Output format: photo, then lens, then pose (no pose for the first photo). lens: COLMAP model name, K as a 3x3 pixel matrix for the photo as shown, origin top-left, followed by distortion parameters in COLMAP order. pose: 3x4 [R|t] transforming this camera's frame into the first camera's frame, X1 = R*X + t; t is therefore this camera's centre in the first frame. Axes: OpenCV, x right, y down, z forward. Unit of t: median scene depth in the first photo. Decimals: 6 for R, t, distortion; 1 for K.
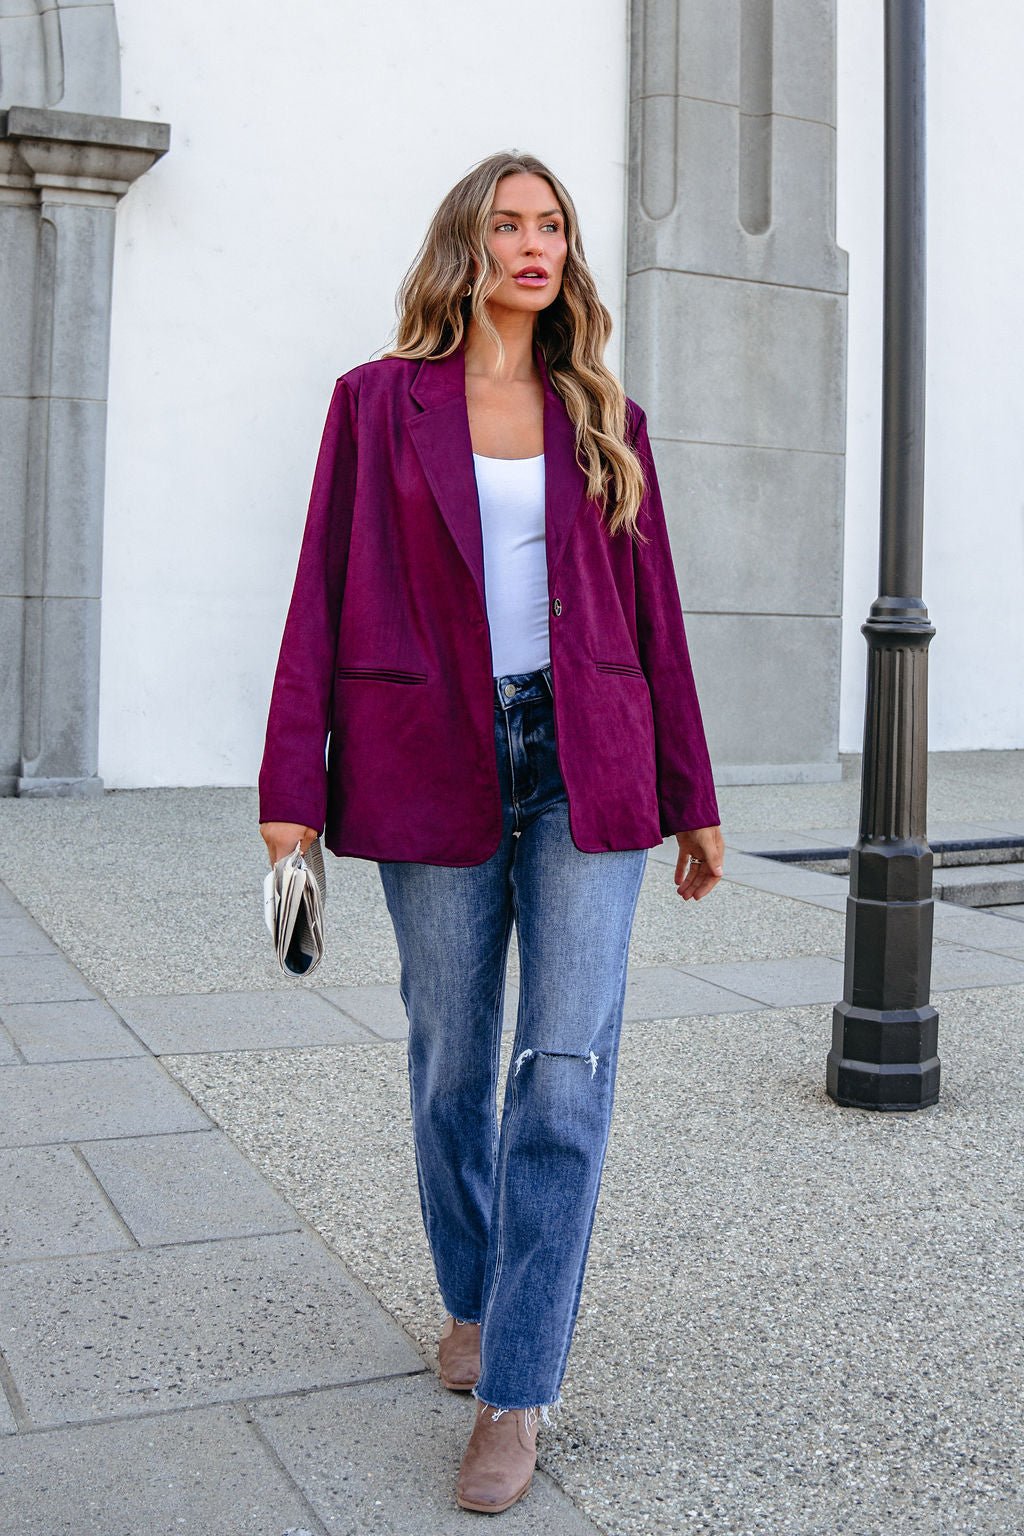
lens RADIAL K [[1723.8, 0, 556.5], [0, 1723.8, 650.8], [0, 0, 1]] dist [-0.187103, 0.000000]
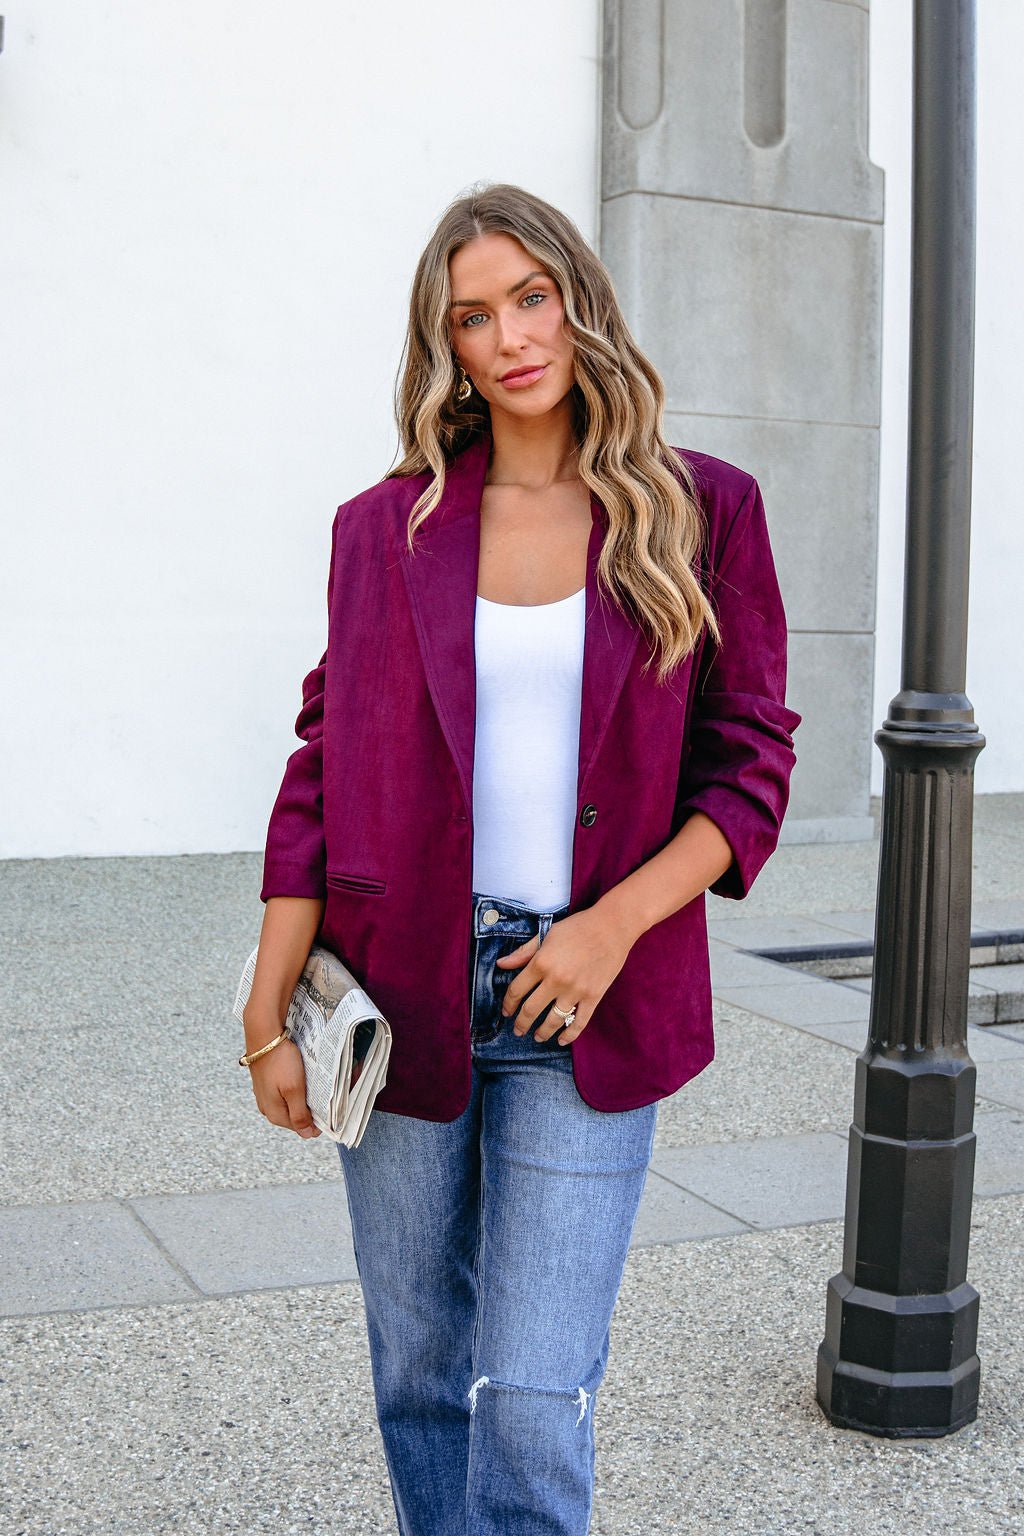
lens RADIAL K [[2004.5, 0, 471.4], [0, 2004.5, 793.3], [0, 0, 1]] dist [-0.187201, 0.000000]
pose [[0.999166, -0.001347, -0.040817, 0.022310], [0.004494, 0.997013, 0.077105, -0.022672], [0.040591, -0.077224, 0.996187, 0.092559]]
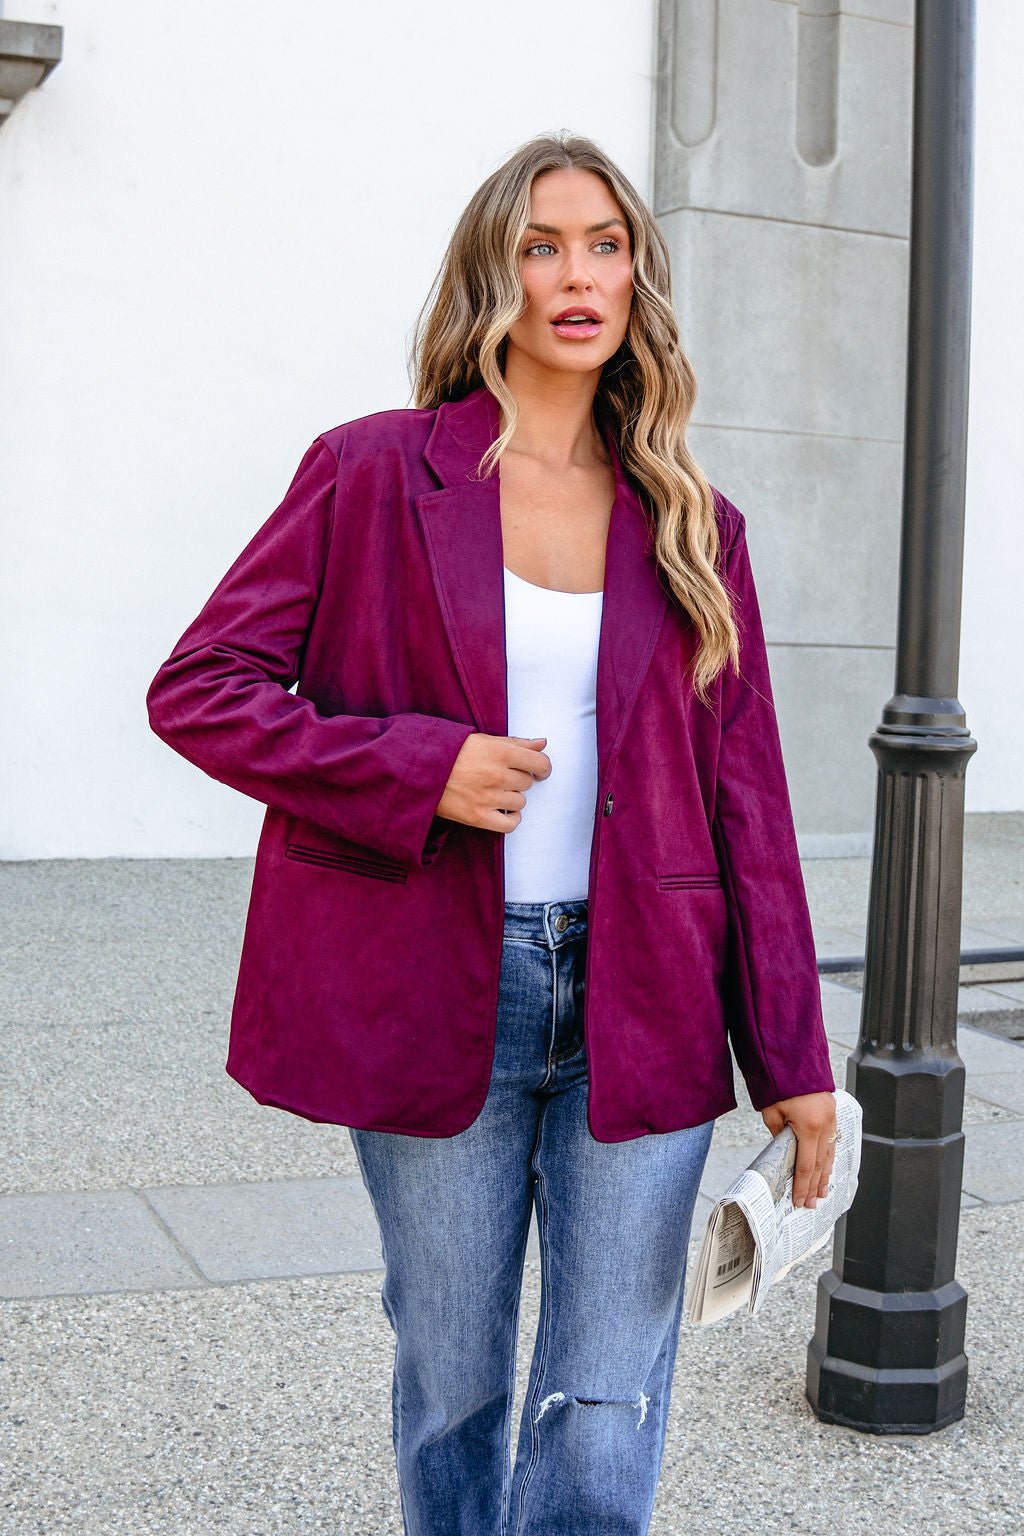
lens RADIAL K [[2004.5, 0, 518.9], [0, 2004.5, 753.0], [0, 0, 1]] dist [-0.187201, 0.000000]
pose [[0.998675, 0.013229, -0.049723, 0.034019], [-0.010741, 0.998693, 0.049965, -0.020167], [0.050319, -0.049365, 0.997512, 0.086121]]
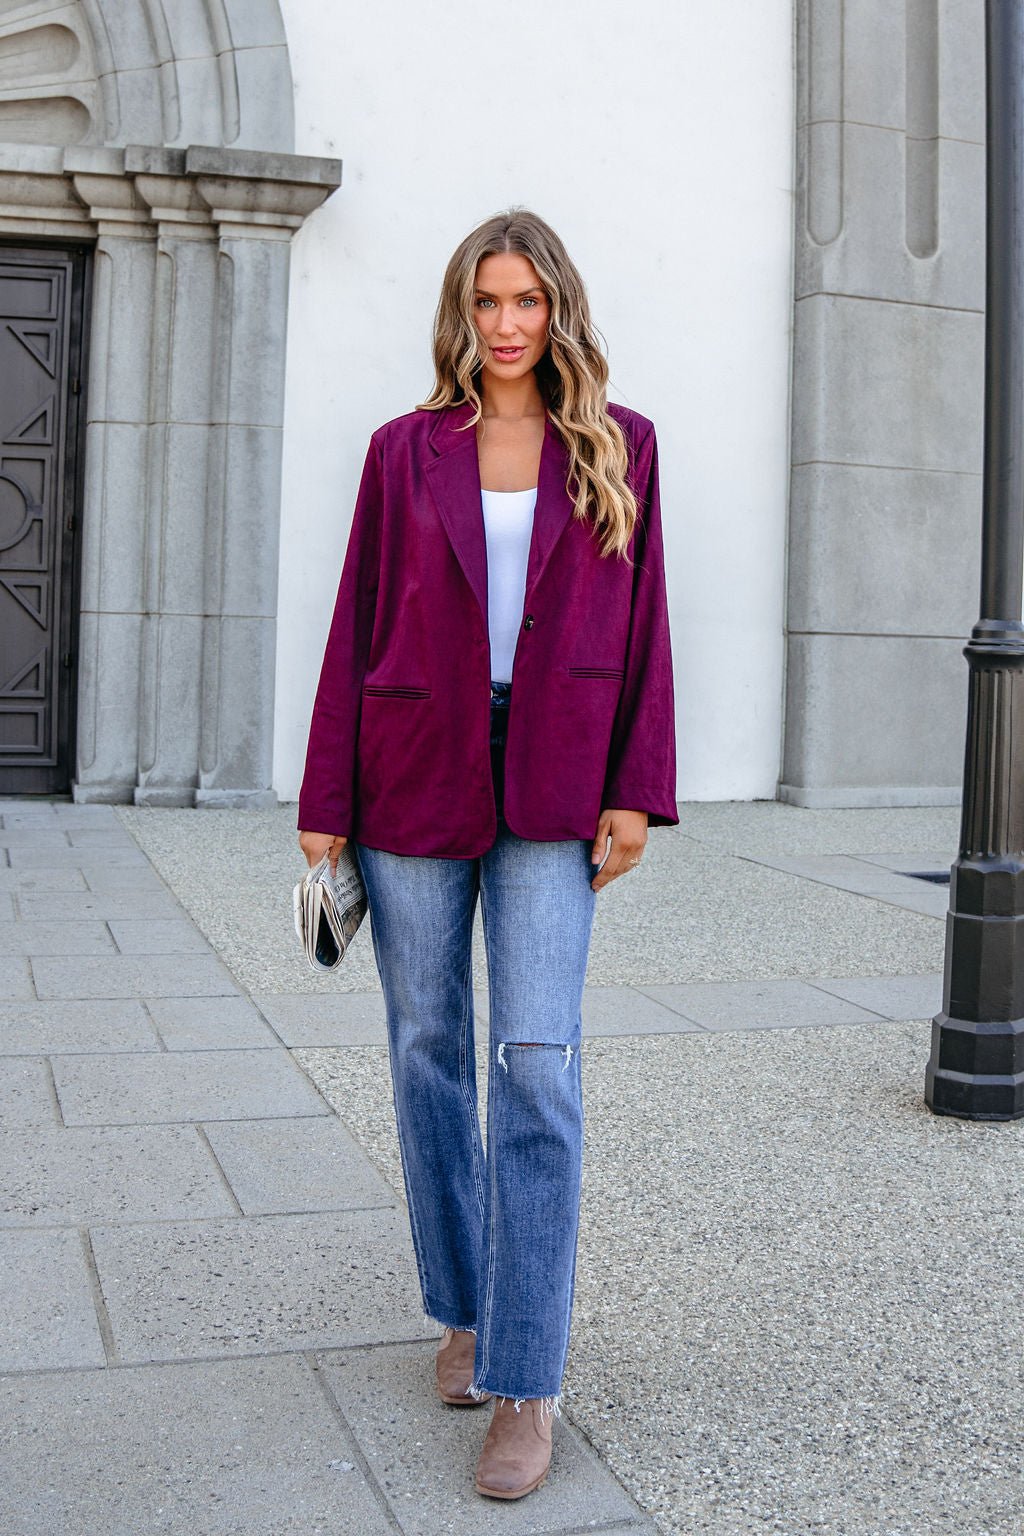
lens RADIAL K [[1723.7, 0, 530.5], [0, 1723.7, 668.0], [0, 0, 1]] dist [-0.189340, 0.000000]
pose [[0.991412, 0.007275, -0.130570, 0.023752], [-0.007570, 0.999970, -0.001763, 0.000619], [0.130553, 0.002736, 0.991438, -0.020002]]
